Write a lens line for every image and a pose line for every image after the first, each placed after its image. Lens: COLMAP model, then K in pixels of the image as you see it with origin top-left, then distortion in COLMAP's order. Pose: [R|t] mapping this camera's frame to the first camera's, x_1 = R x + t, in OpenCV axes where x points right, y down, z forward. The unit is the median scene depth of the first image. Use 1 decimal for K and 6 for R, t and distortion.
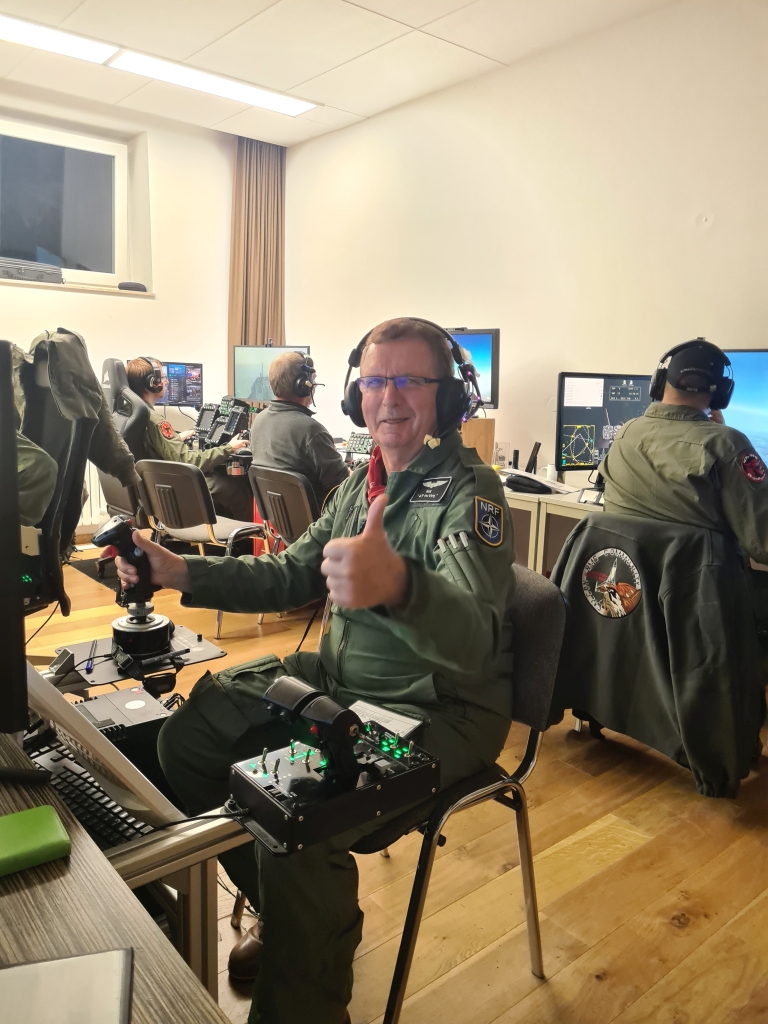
lens RADIAL K [[791.9, 0, 384.0], [0, 791.9, 512.0], [0, 0, 1]] dist [0.051437, -0.002521]
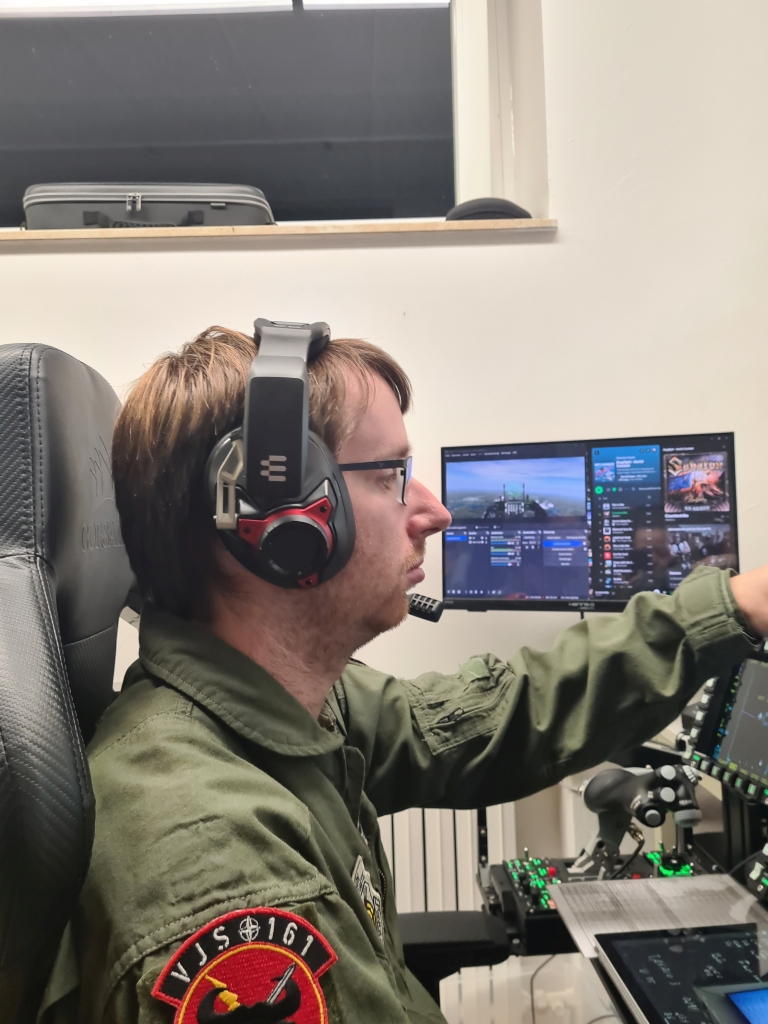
lens RADIAL K [[791.9, 0, 384.0], [0, 791.9, 512.0], [0, 0, 1]] dist [0.051437, -0.002521]
pose [[0.813396, -0.060792, -0.578526, -0.189386], [-0.051550, 0.983078, -0.175782, -0.124432], [0.579422, 0.172804, 0.796498, 0.808442]]
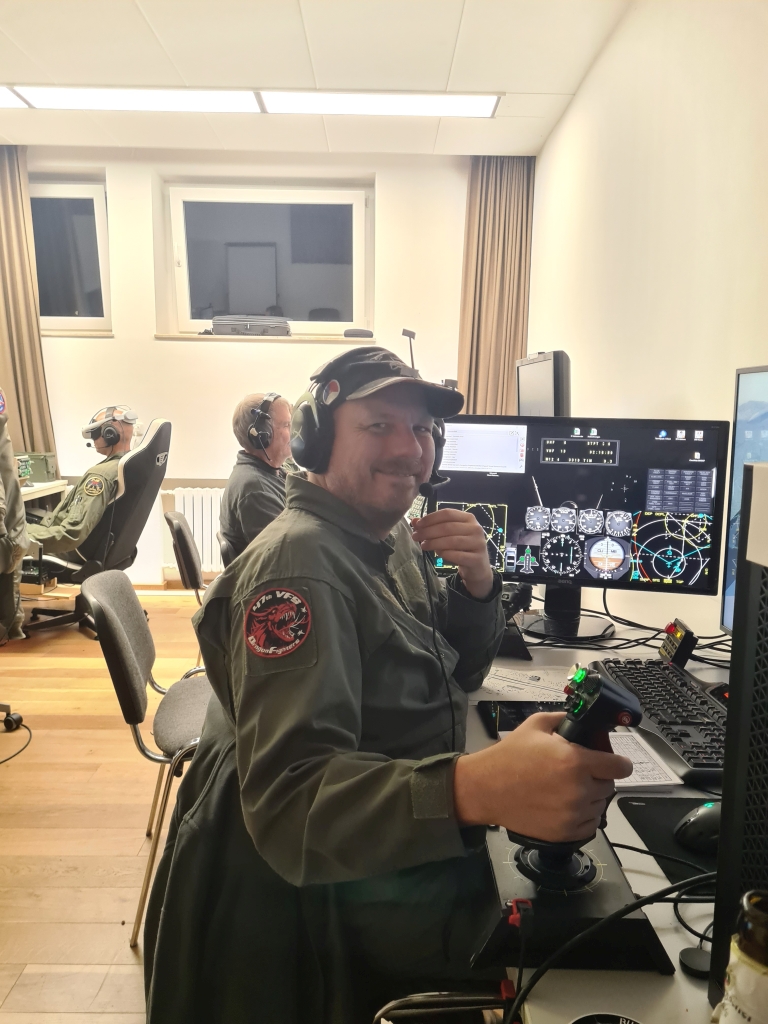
lens RADIAL K [[791.9, 0, 384.0], [0, 791.9, 512.0], [0, 0, 1]] dist [0.051437, -0.002521]
pose [[0.783856, 0.065614, -0.617467, 0.333631], [-0.103442, 0.994304, -0.025659, -0.048154], [0.612266, 0.083985, 0.786178, 0.296693]]
